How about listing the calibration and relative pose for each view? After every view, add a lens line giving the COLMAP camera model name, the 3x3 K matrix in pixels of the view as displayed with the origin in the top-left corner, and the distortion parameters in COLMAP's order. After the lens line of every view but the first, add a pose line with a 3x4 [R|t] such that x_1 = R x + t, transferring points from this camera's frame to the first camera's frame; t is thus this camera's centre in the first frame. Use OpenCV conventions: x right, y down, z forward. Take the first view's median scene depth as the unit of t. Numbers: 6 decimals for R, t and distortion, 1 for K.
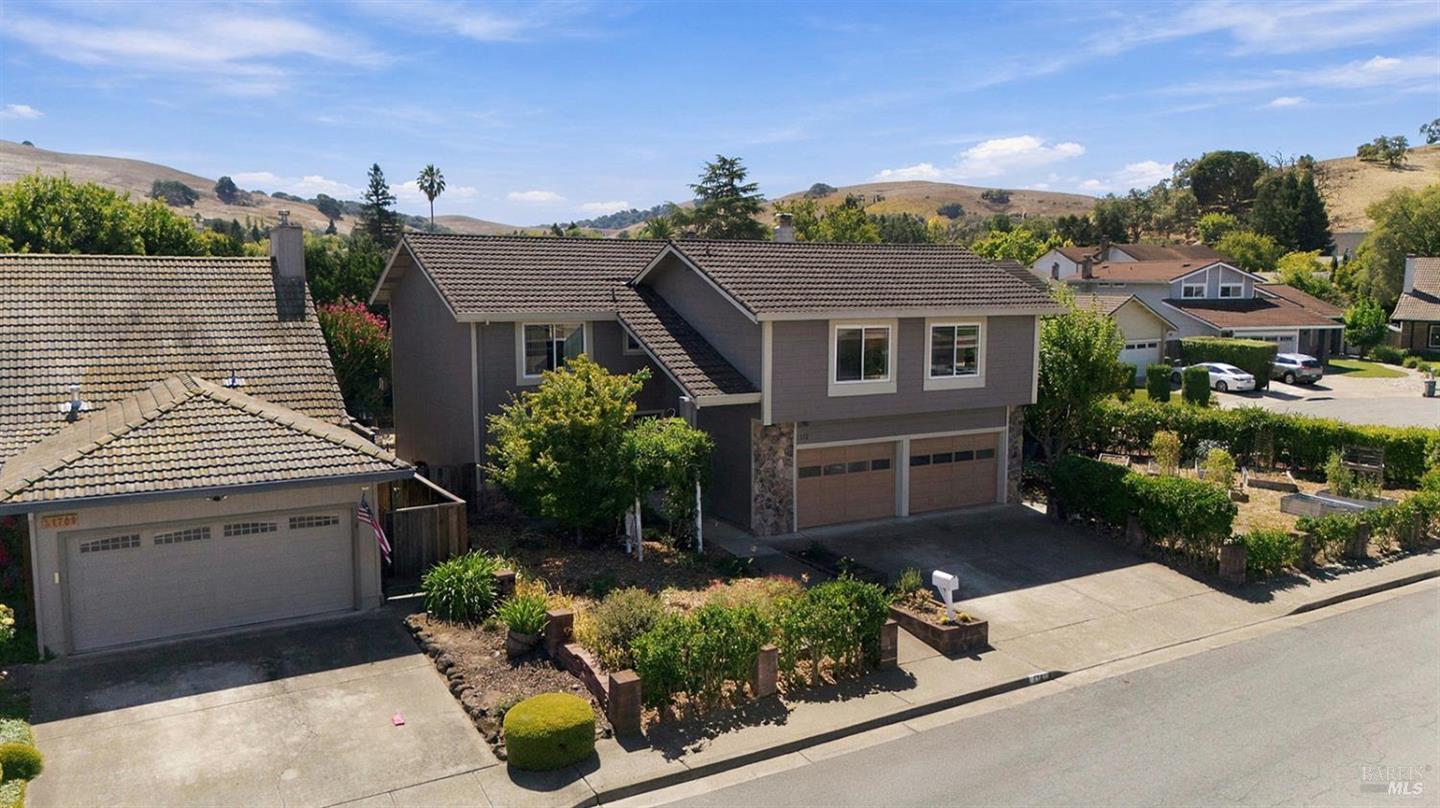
lens RADIAL K [[1081.5, 0, 716.2], [0, 1081.5, 411.6], [0, 0, 1]] dist [0.034385, -0.009398]
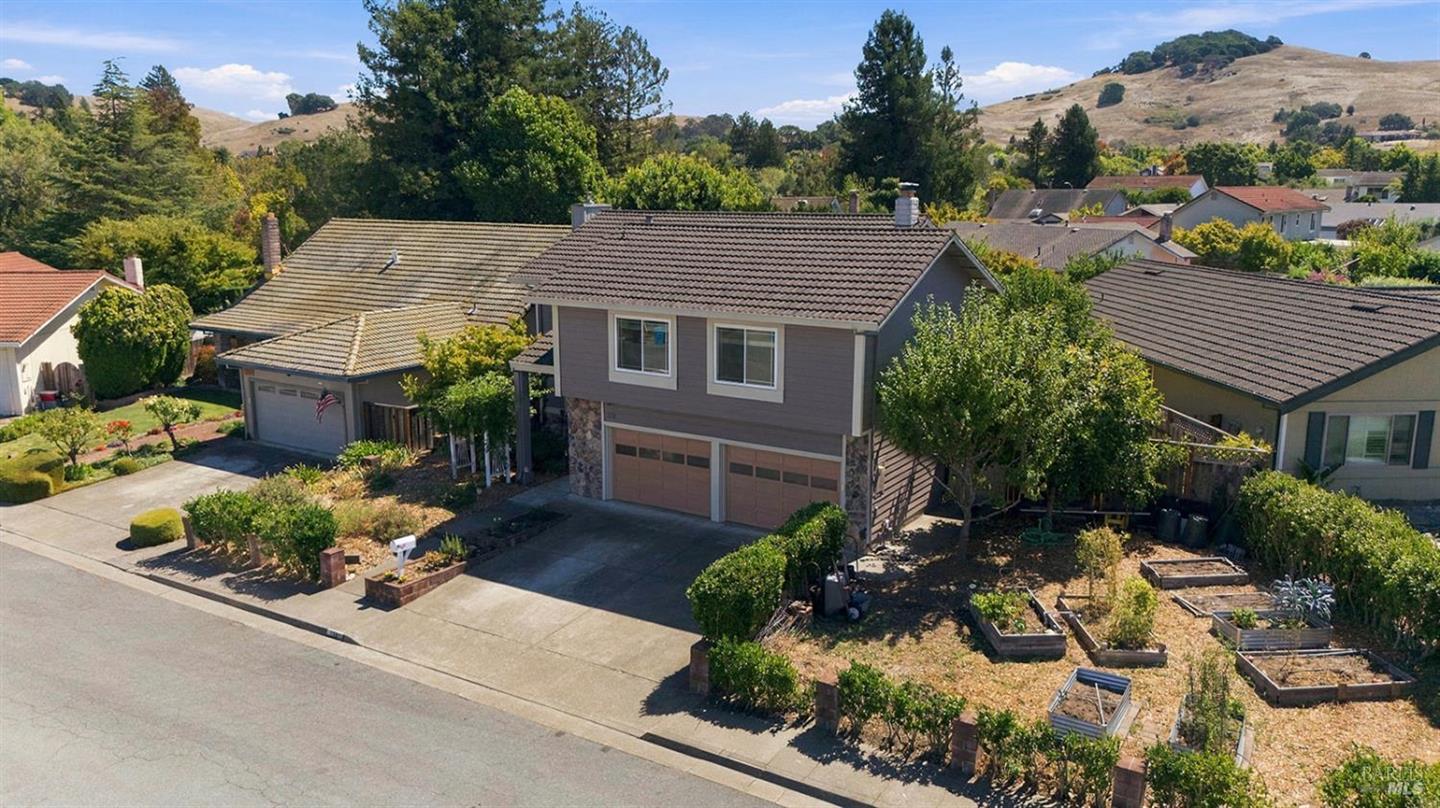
lens RADIAL K [[1081.5, 0, 722.3], [0, 1081.5, 398.8], [0, 0, 1]] dist [0.034385, -0.009398]
pose [[0.444717, 0.169258, -0.879533, 1.105444], [-0.107767, 0.984960, 0.135056, -0.154562], [0.889164, 0.034723, 0.456269, 0.628169]]
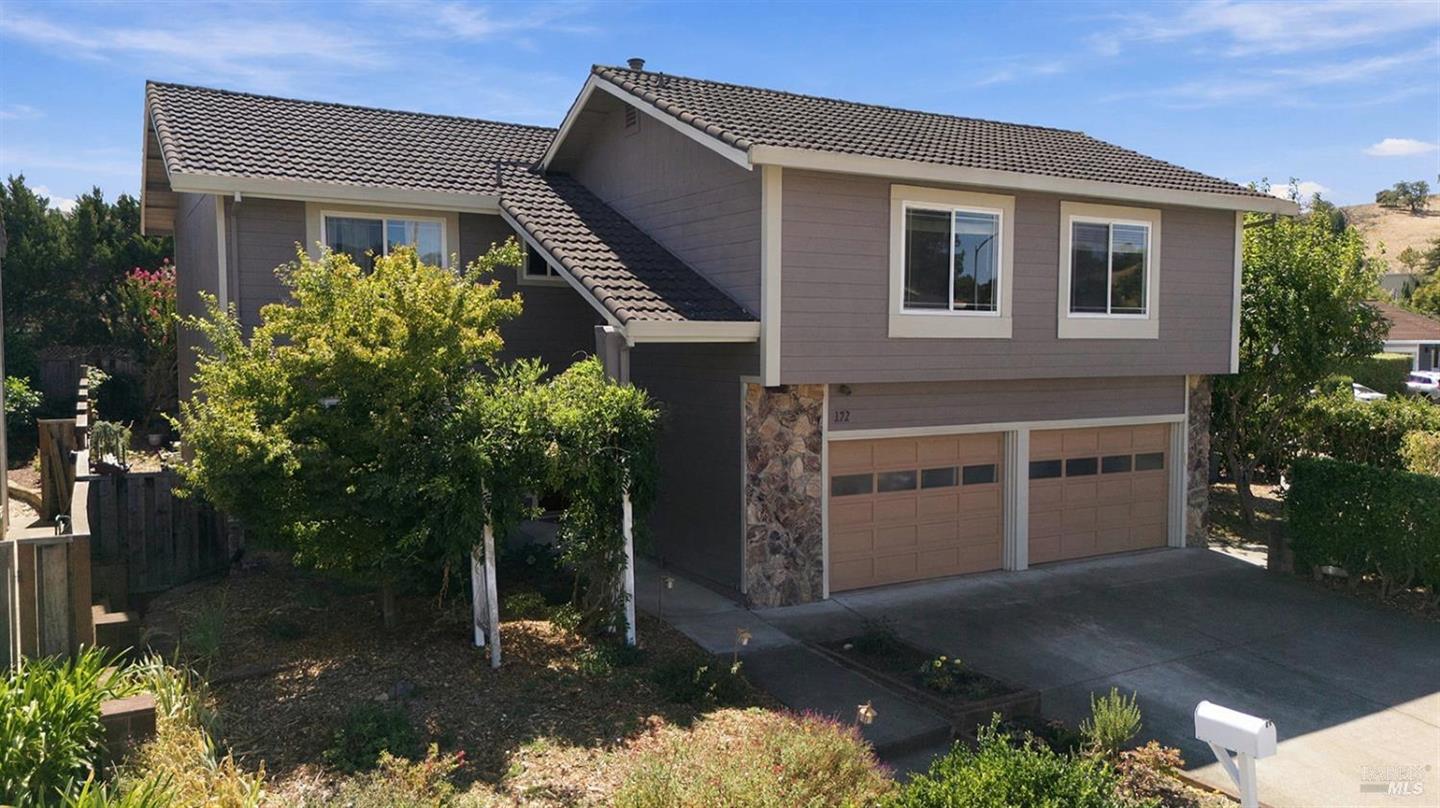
lens RADIAL K [[1081.5, 0, 715.2], [0, 1081.5, 409.0], [0, 0, 1]] dist [0.034385, -0.009398]
pose [[0.999997, -0.001282, -0.002252, 0.021319], [0.001151, 0.998356, -0.057301, 0.051208], [0.002321, 0.057298, 0.998354, 0.489995]]
